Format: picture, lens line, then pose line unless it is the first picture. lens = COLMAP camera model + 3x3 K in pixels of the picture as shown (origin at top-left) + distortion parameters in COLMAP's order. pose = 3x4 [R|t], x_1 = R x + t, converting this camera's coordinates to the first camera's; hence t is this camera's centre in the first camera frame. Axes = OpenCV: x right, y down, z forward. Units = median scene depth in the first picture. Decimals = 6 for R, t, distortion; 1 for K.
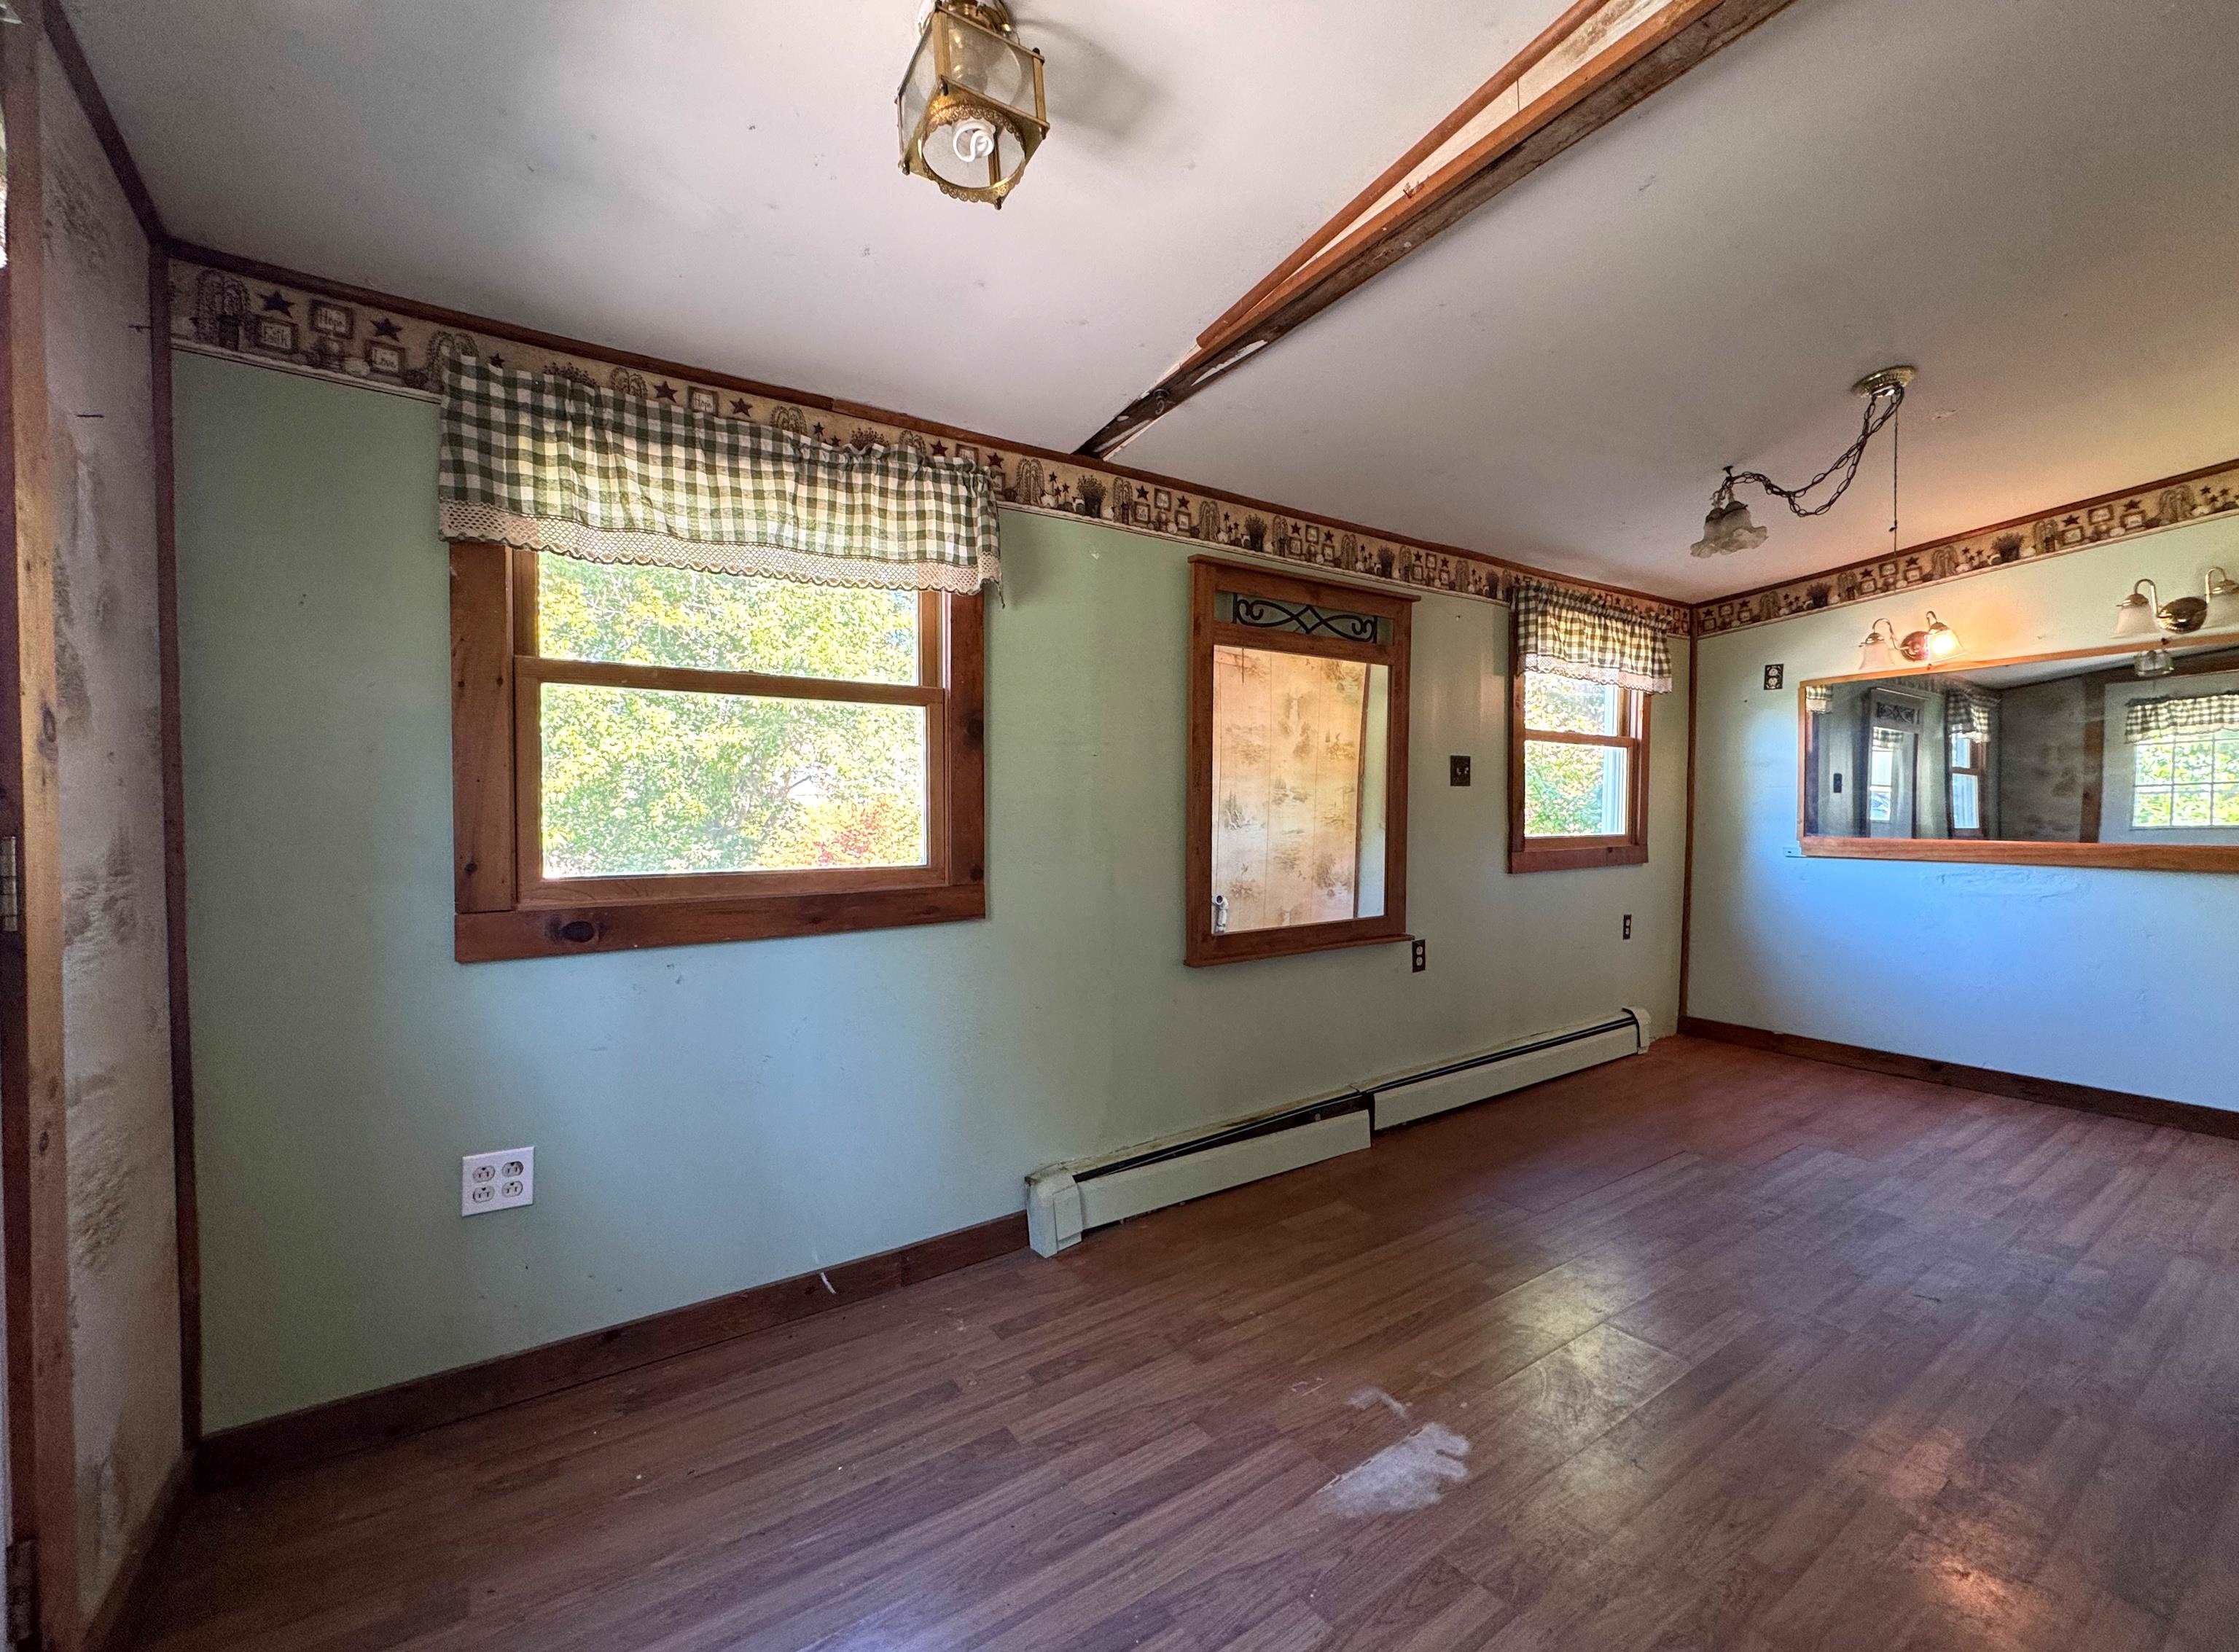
lens RADIAL K [[906.2, 0, 1115.0], [0, 906.2, 825.5], [0, 0, 1]] dist [-0.000726, 0.000101]
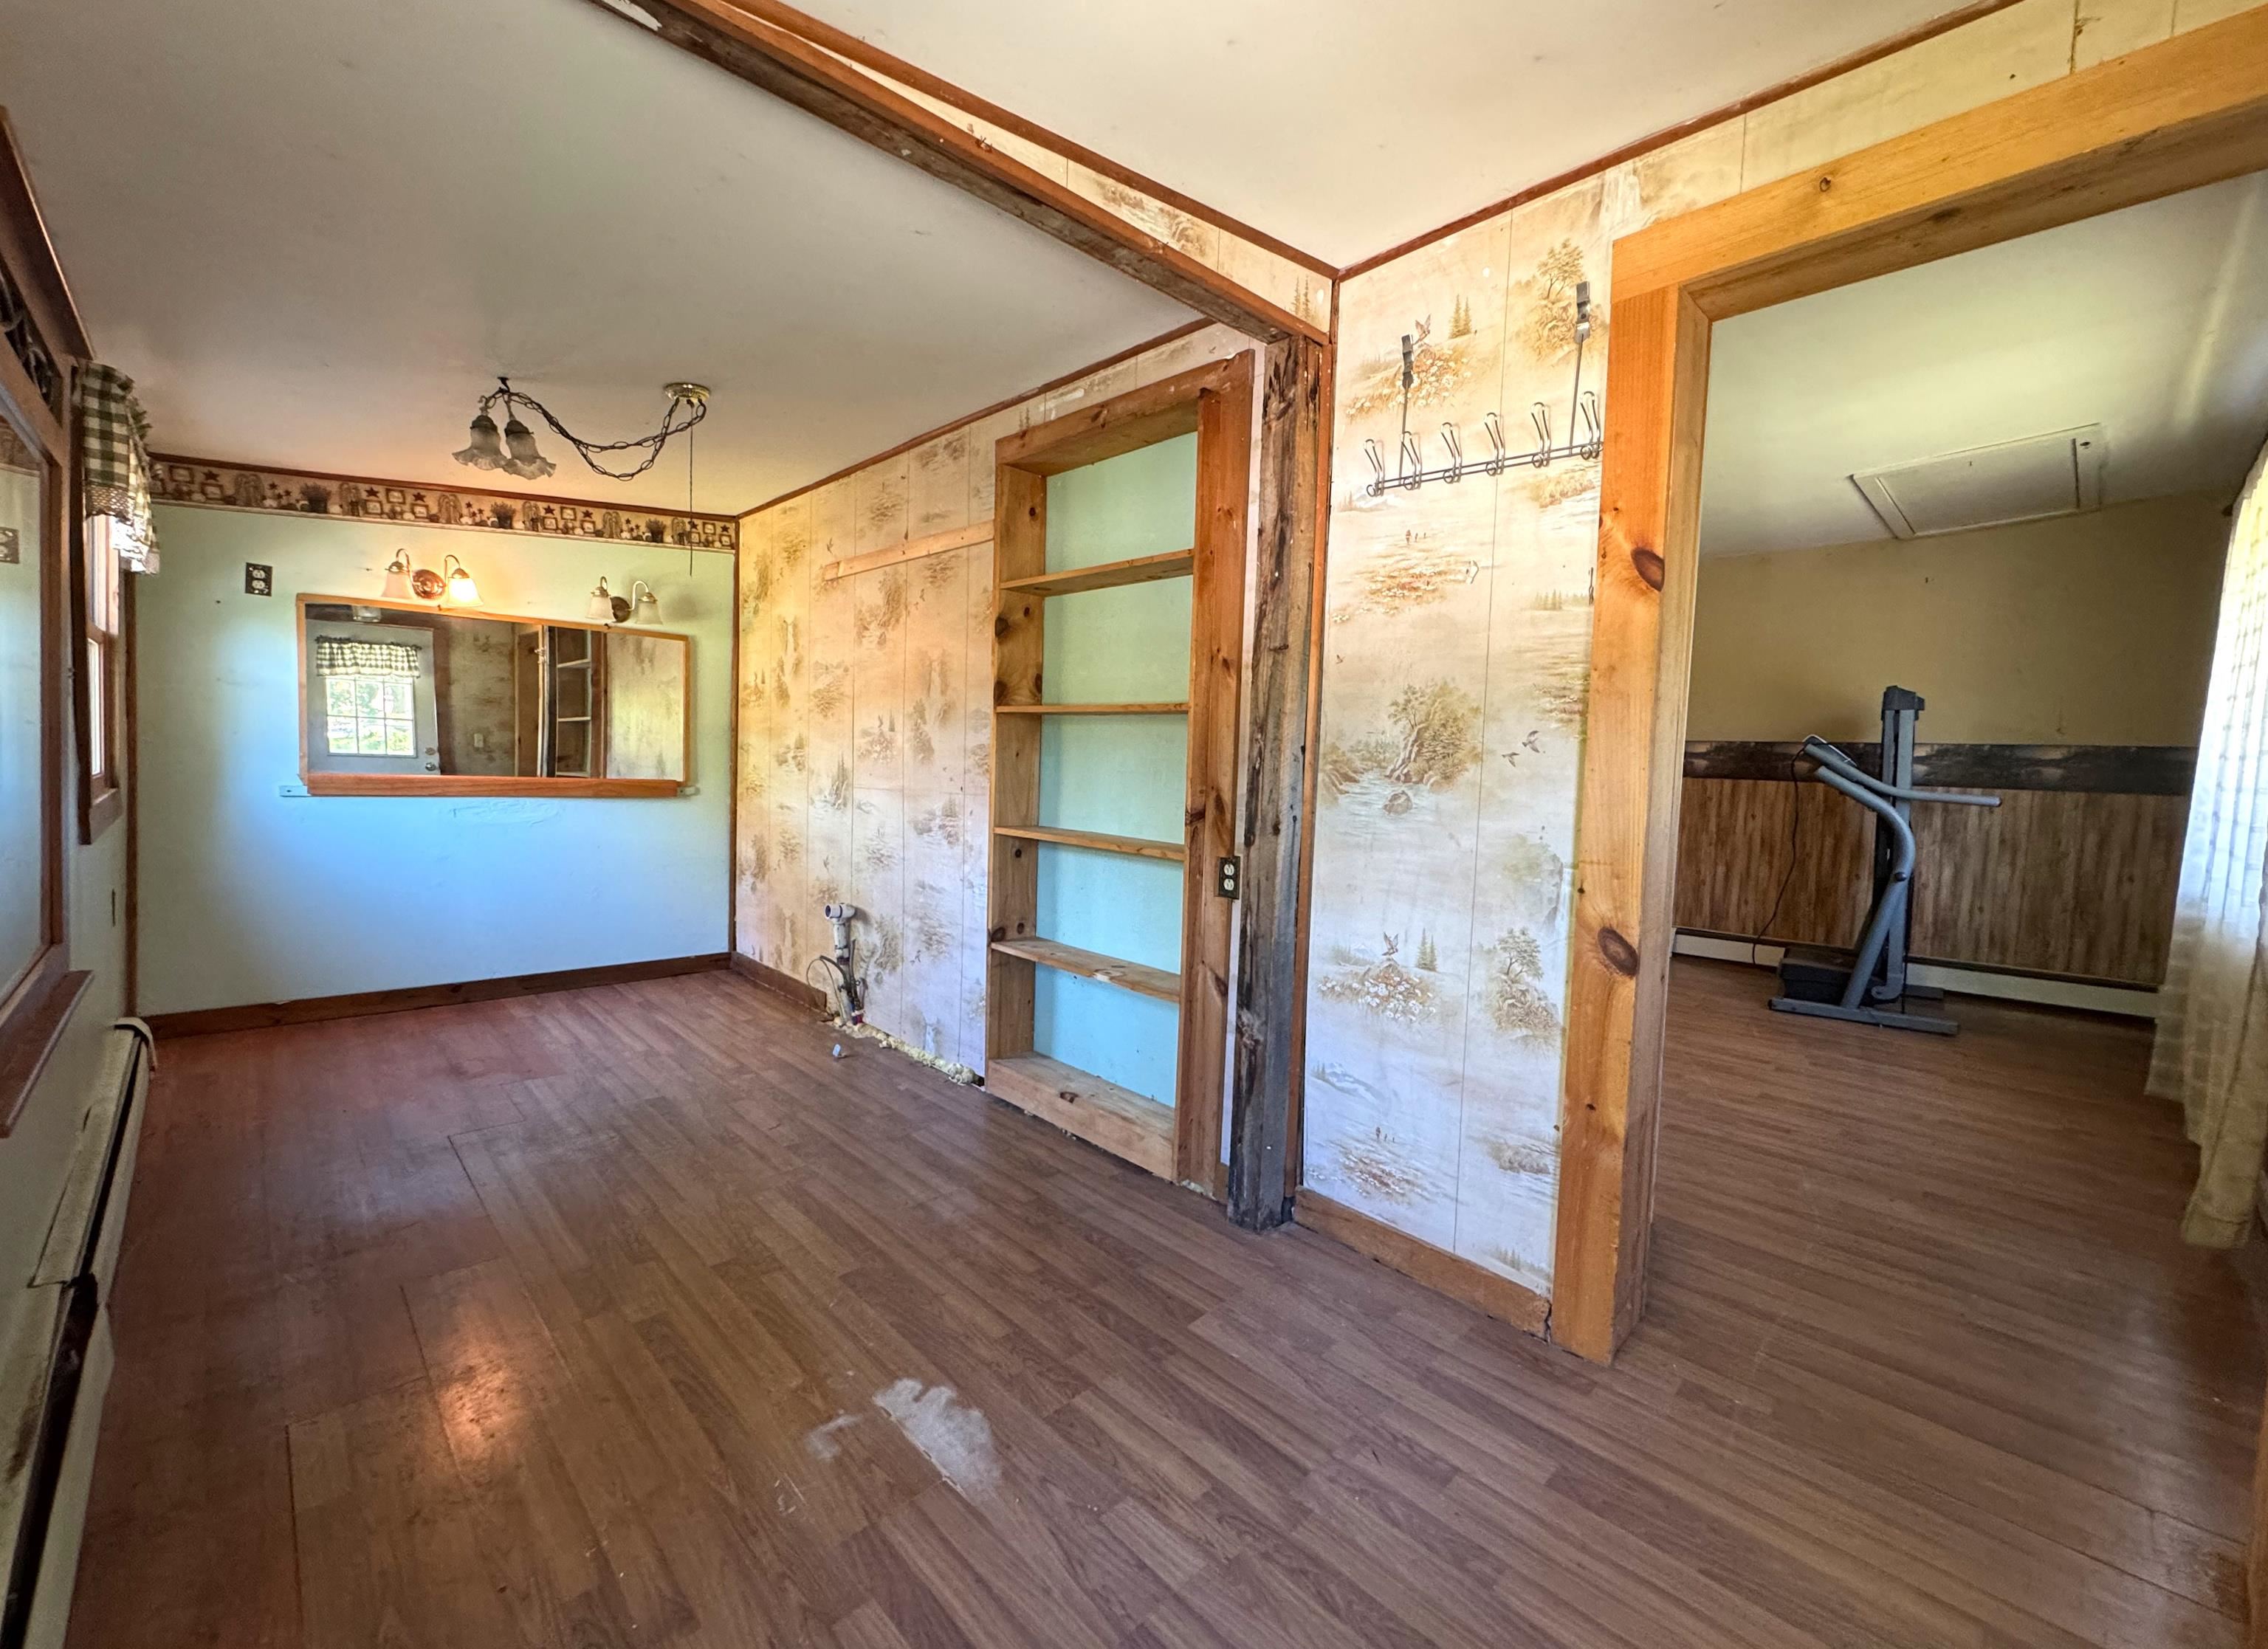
lens RADIAL K [[930.1, 0, 1132.0], [0, 930.1, 823.1], [0, 0, 1]] dist [-0.002022, -0.000023]
pose [[-0.184427, -0.069300, 0.980400, -0.372629], [-0.022256, 0.997550, 0.066326, -0.023092], [-0.982594, -0.009588, -0.185517, 0.523898]]
